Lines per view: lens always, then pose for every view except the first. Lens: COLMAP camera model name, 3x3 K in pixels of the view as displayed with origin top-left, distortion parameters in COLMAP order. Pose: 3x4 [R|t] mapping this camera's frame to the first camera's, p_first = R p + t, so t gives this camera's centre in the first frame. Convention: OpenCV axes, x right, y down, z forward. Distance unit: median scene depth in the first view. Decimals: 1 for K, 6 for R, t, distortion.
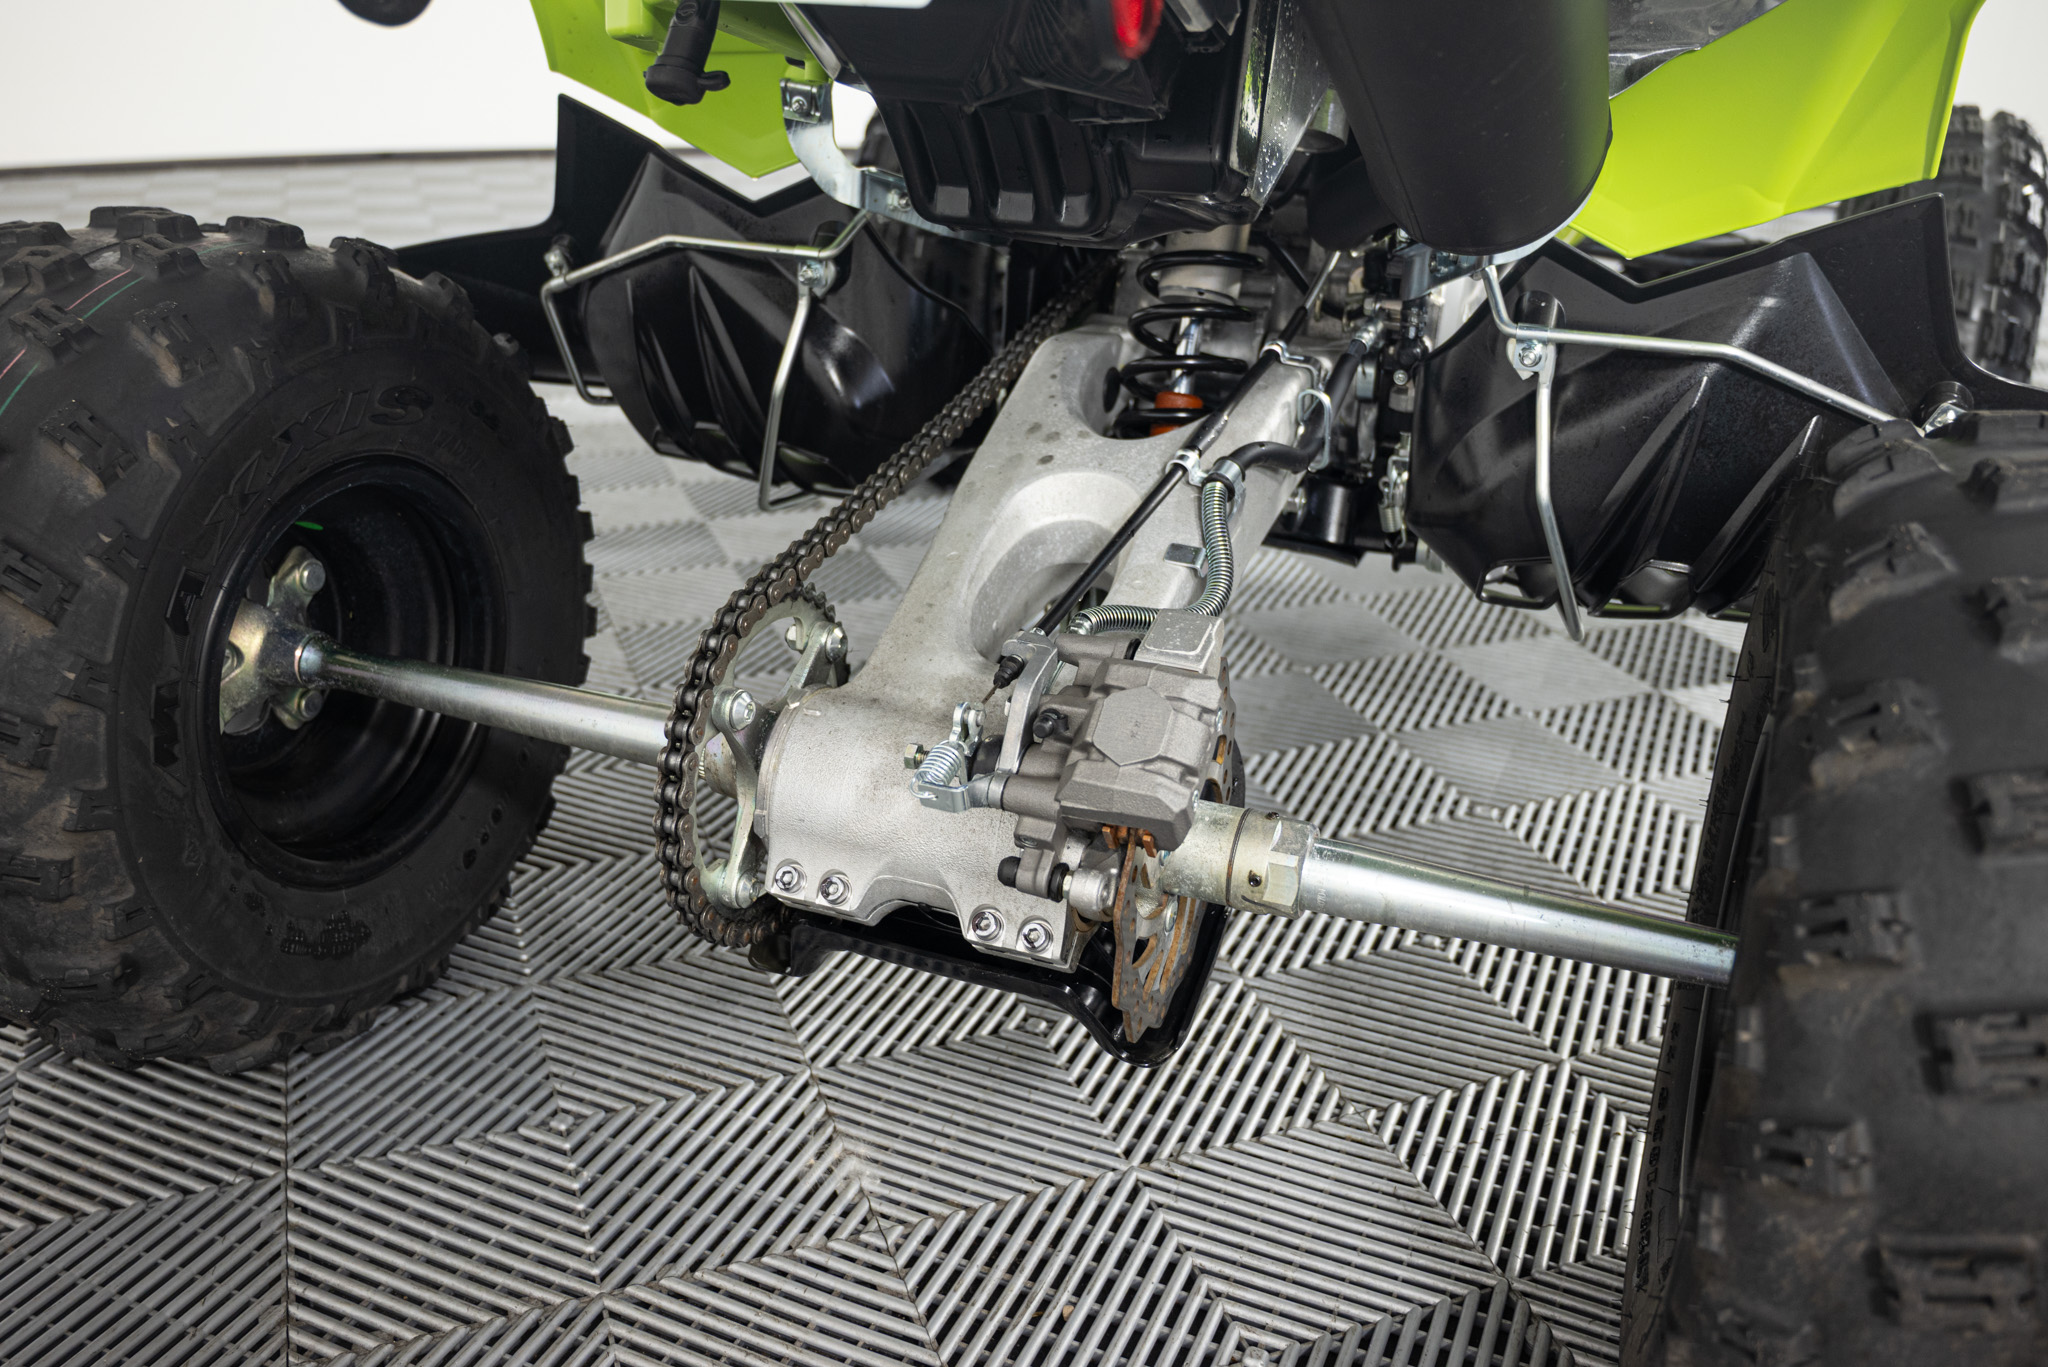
lens RADIAL K [[1751.1, 0, 1024.0], [0, 1751.1, 683.5], [0, 0, 1]] dist [-0.000428, -0.006133]
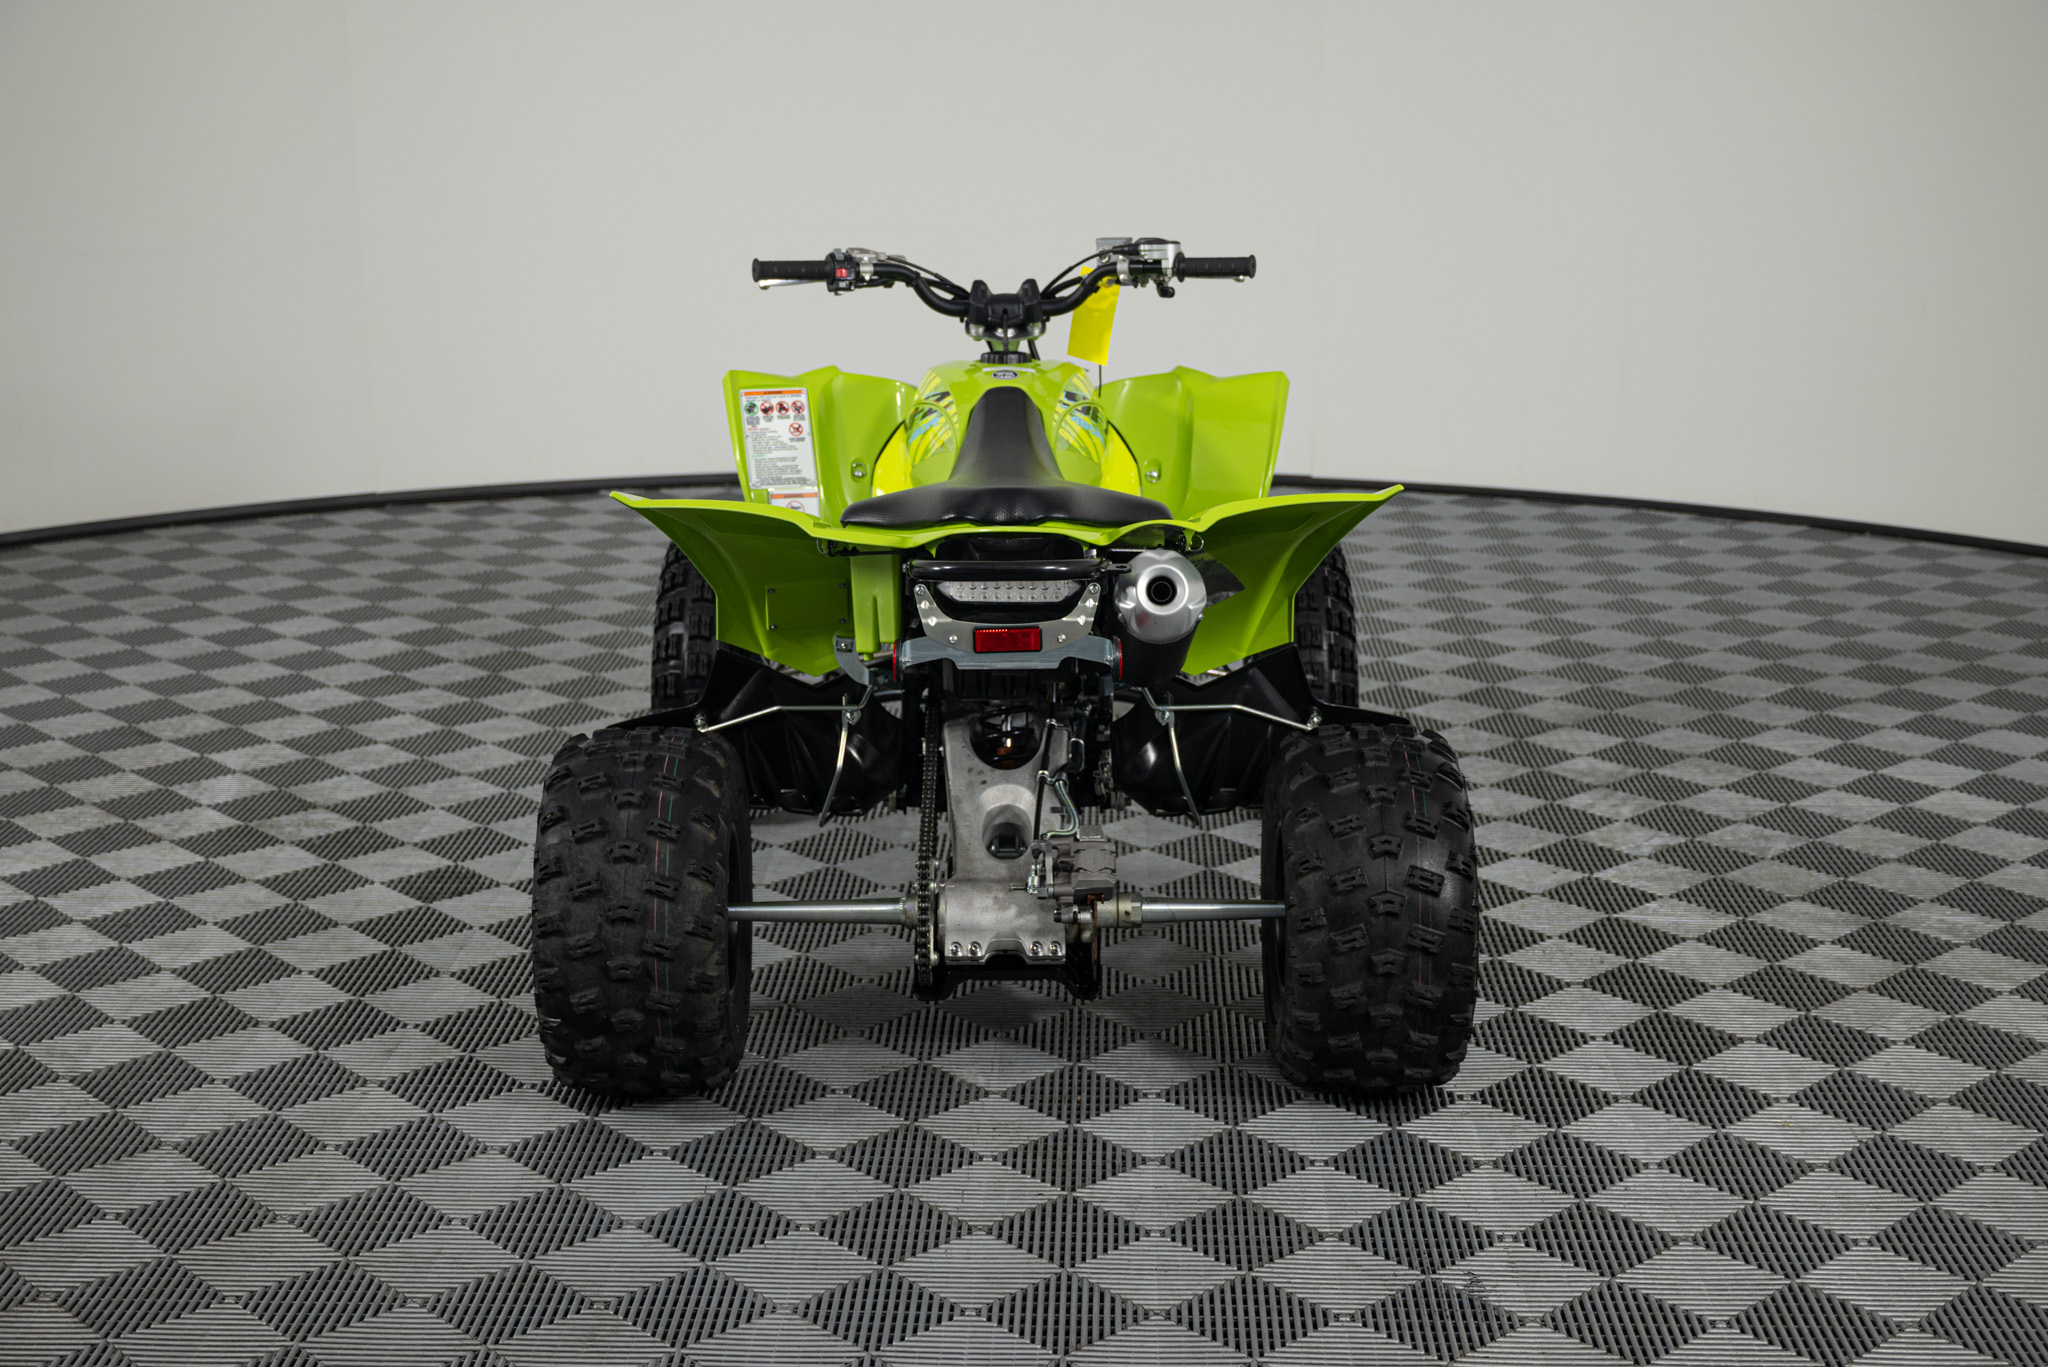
lens RADIAL K [[2668.6, 0, 1024.0], [0, 2668.6, 683.5], [0, 0, 1]] dist [0.012933, 0.000003]
pose [[0.930821, -0.122797, 0.344229, -1.264868], [0.174910, 0.976674, -0.124561, 0.220631], [-0.320904, 0.176153, 0.930586, -2.625436]]
